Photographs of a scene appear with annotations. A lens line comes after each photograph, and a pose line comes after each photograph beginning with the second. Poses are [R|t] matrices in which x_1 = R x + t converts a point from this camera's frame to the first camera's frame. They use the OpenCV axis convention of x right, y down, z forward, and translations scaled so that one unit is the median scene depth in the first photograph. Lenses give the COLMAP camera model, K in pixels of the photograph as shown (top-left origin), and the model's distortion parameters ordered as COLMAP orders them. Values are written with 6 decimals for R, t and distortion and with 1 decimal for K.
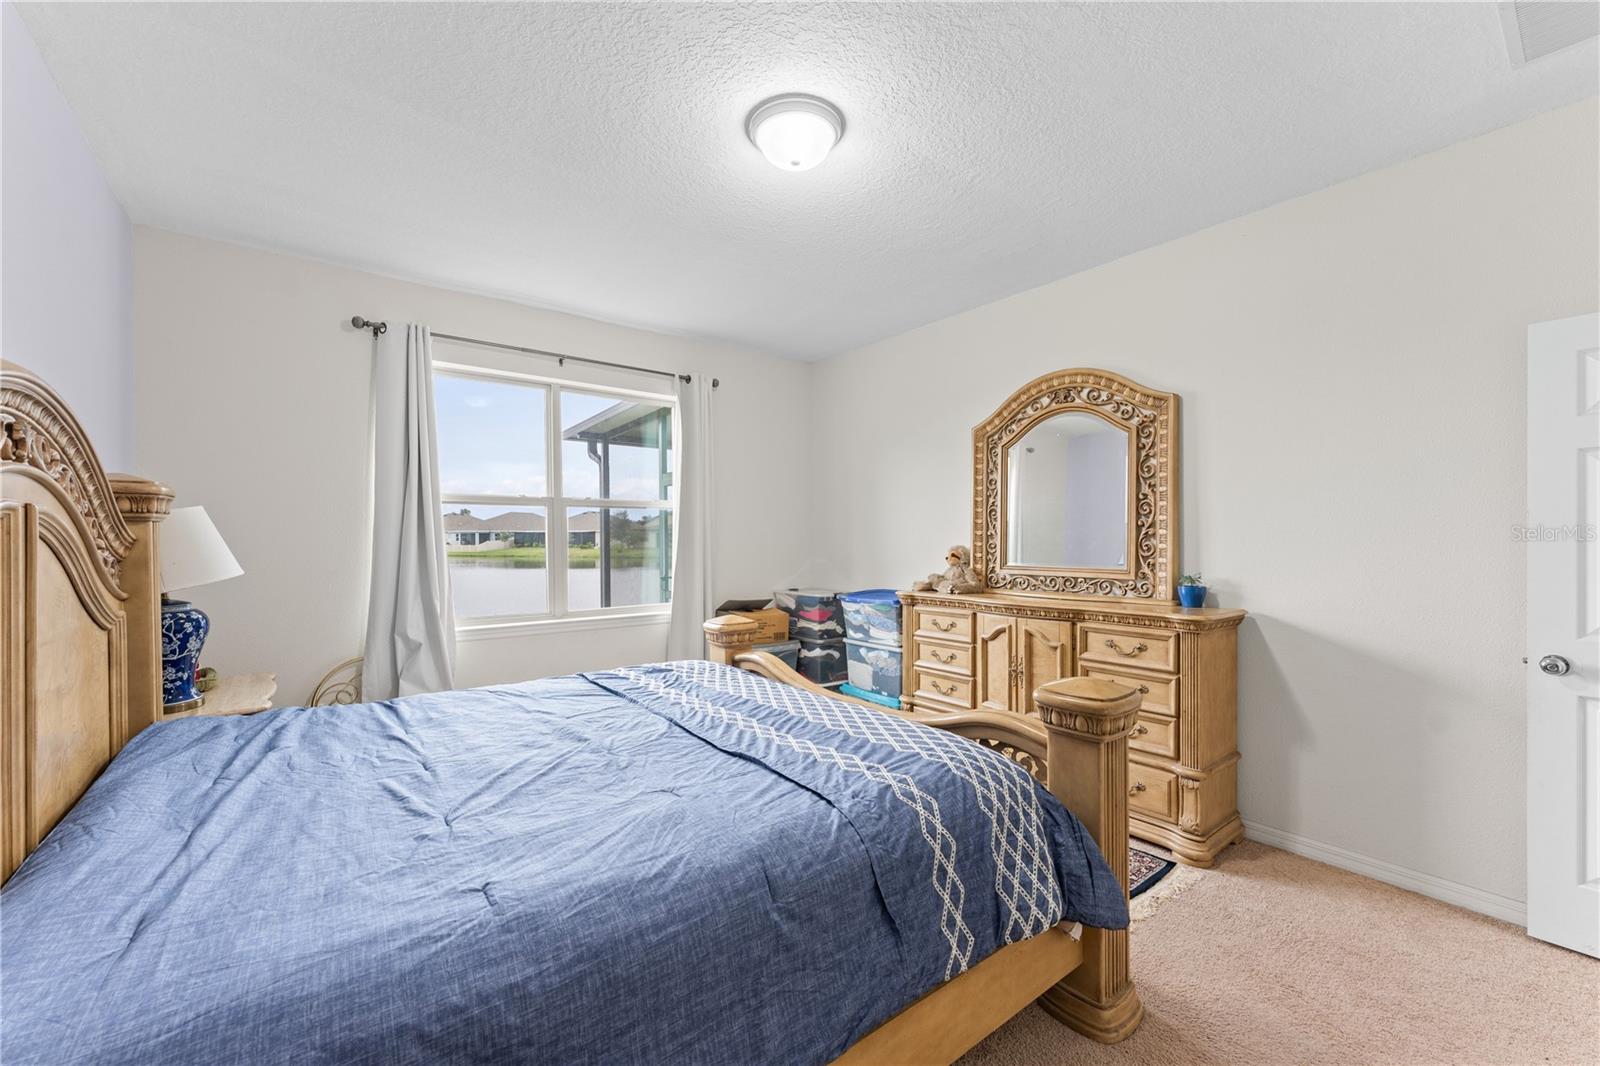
lens RADIAL K [[653.3, 0, 789.9], [0, 653.3, 528.4], [0, 0, 1]] dist [0.002619, 0.000273]
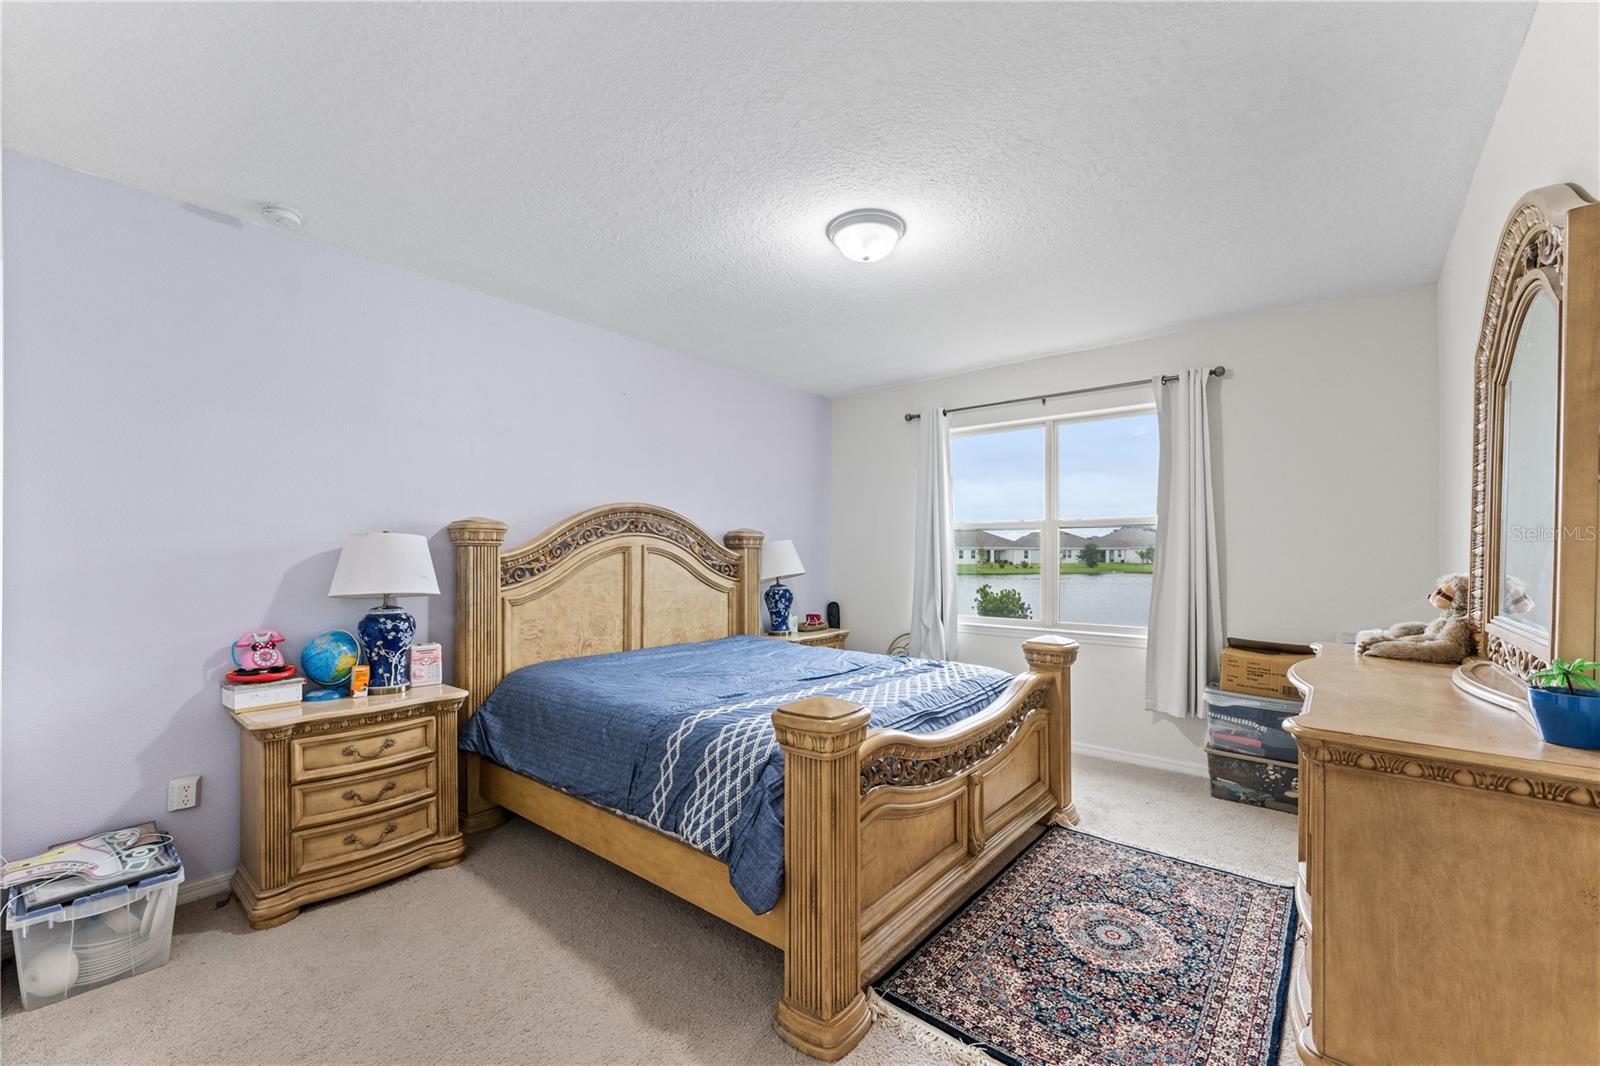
lens RADIAL K [[647.2, 0, 796.3], [0, 647.2, 547.2], [0, 0, 1]] dist [0.003145, 0.000184]
pose [[0.217635, -0.009797, -0.975981, 1.630428], [0.010236, 0.999918, -0.007755, 0.003162], [0.975976, -0.008302, 0.217718, 0.847287]]
